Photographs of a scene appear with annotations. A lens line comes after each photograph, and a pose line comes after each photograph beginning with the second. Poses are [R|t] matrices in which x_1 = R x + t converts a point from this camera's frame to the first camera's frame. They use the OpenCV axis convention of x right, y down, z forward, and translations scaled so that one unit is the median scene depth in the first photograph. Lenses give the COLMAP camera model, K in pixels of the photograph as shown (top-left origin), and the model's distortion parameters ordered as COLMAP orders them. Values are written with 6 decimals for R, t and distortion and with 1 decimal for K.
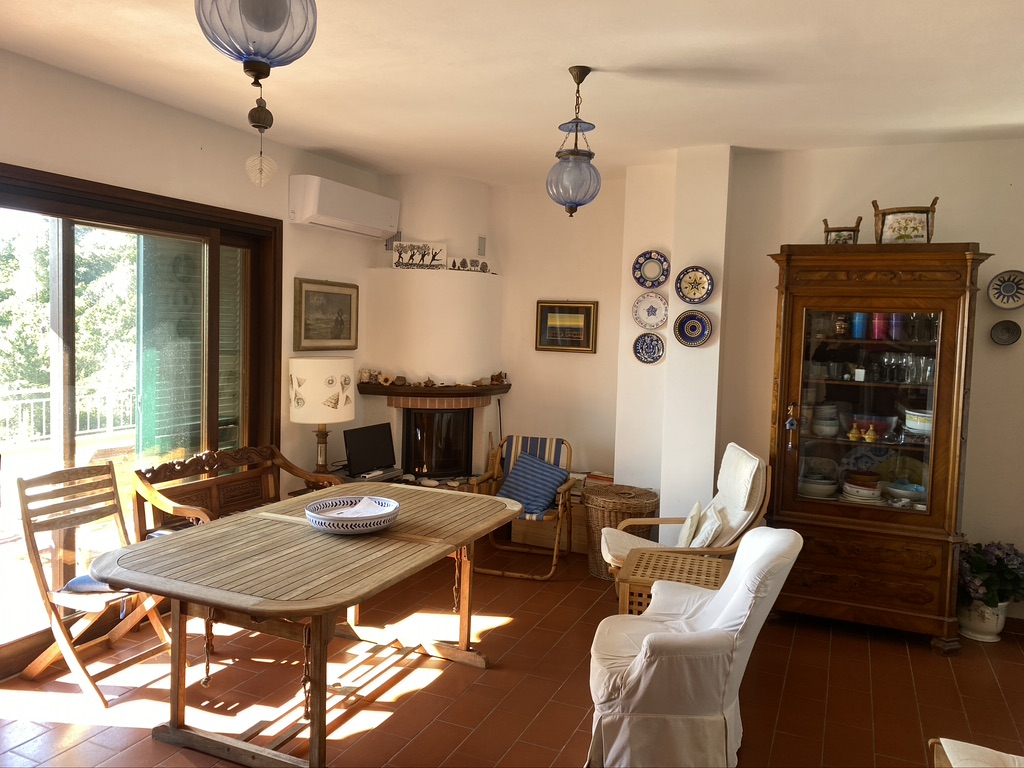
lens RADIAL K [[775.6, 0, 509.1], [0, 775.6, 371.6], [0, 0, 1]] dist [0.001750, -0.000307]
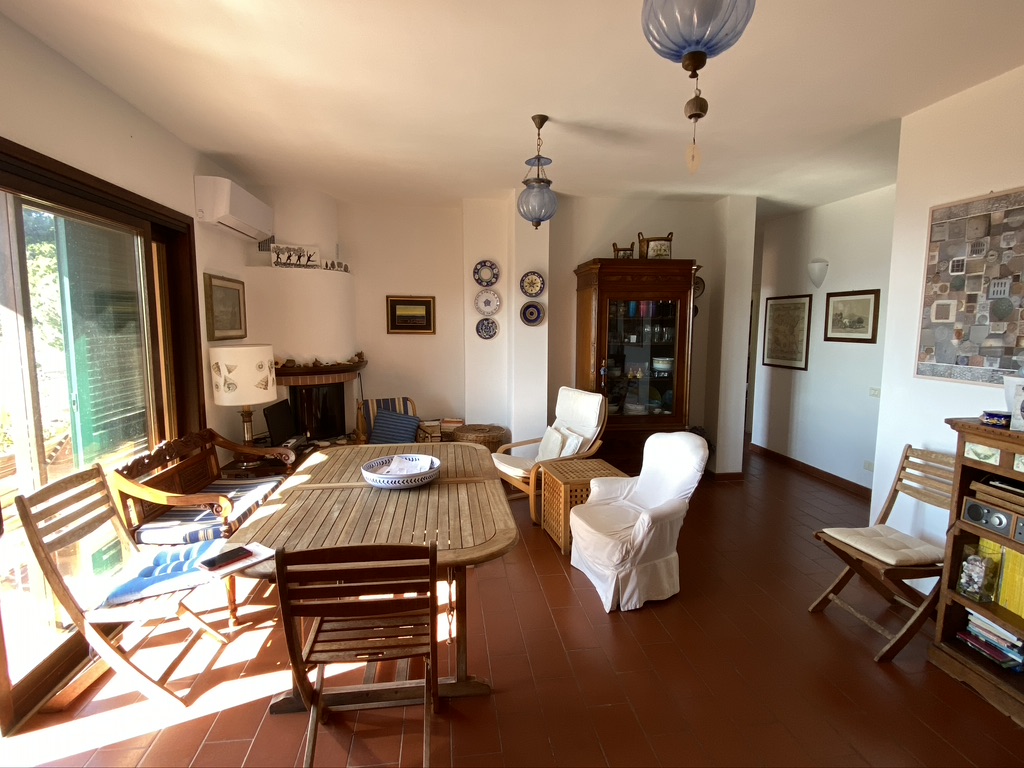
lens RADIAL K [[520.8, 0, 514.6], [0, 520.8, 385.9], [0, 0, 1]] dist [0.055869, -0.060244]
pose [[0.853361, -0.088609, 0.513735, -0.306271], [0.051835, 0.994988, 0.085511, -0.004919], [-0.518737, -0.046342, 0.853677, 0.150008]]
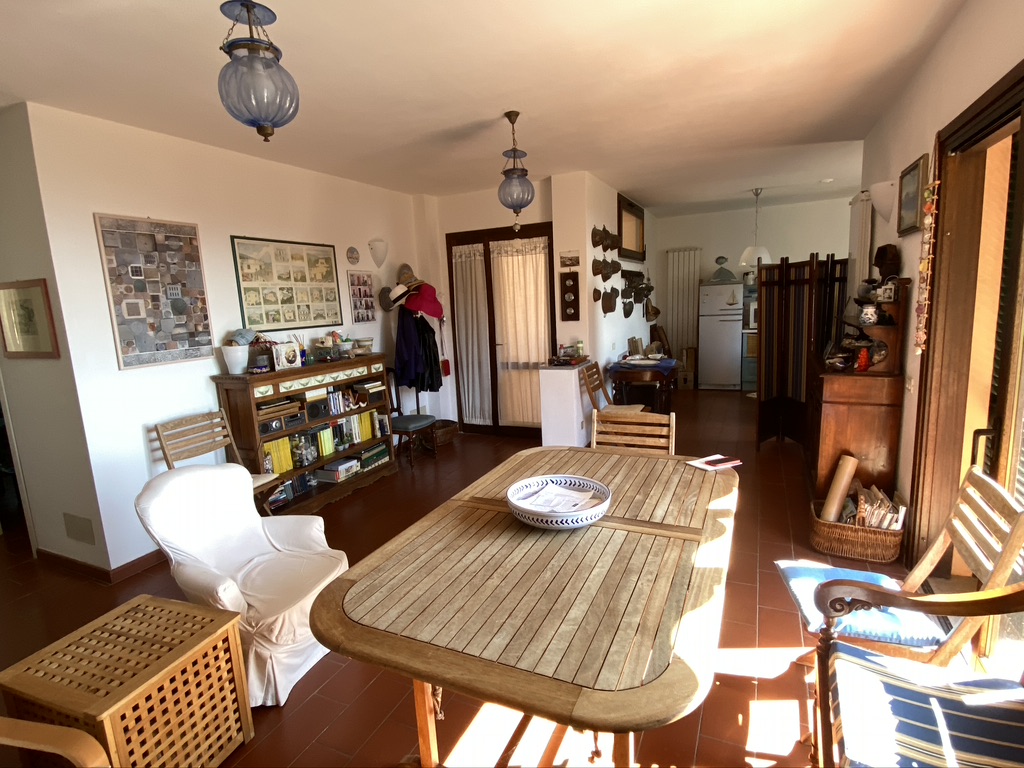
lens RADIAL K [[519.1, 0, 509.0], [0, 519.1, 387.1], [0, 0, 1]] dist [0.081844, -0.091186]
pose [[-0.999149, 0.016712, 0.037707, -0.114798], [0.024802, 0.973914, 0.225557, -0.054865], [-0.032954, 0.226300, -0.973500, 1.046855]]
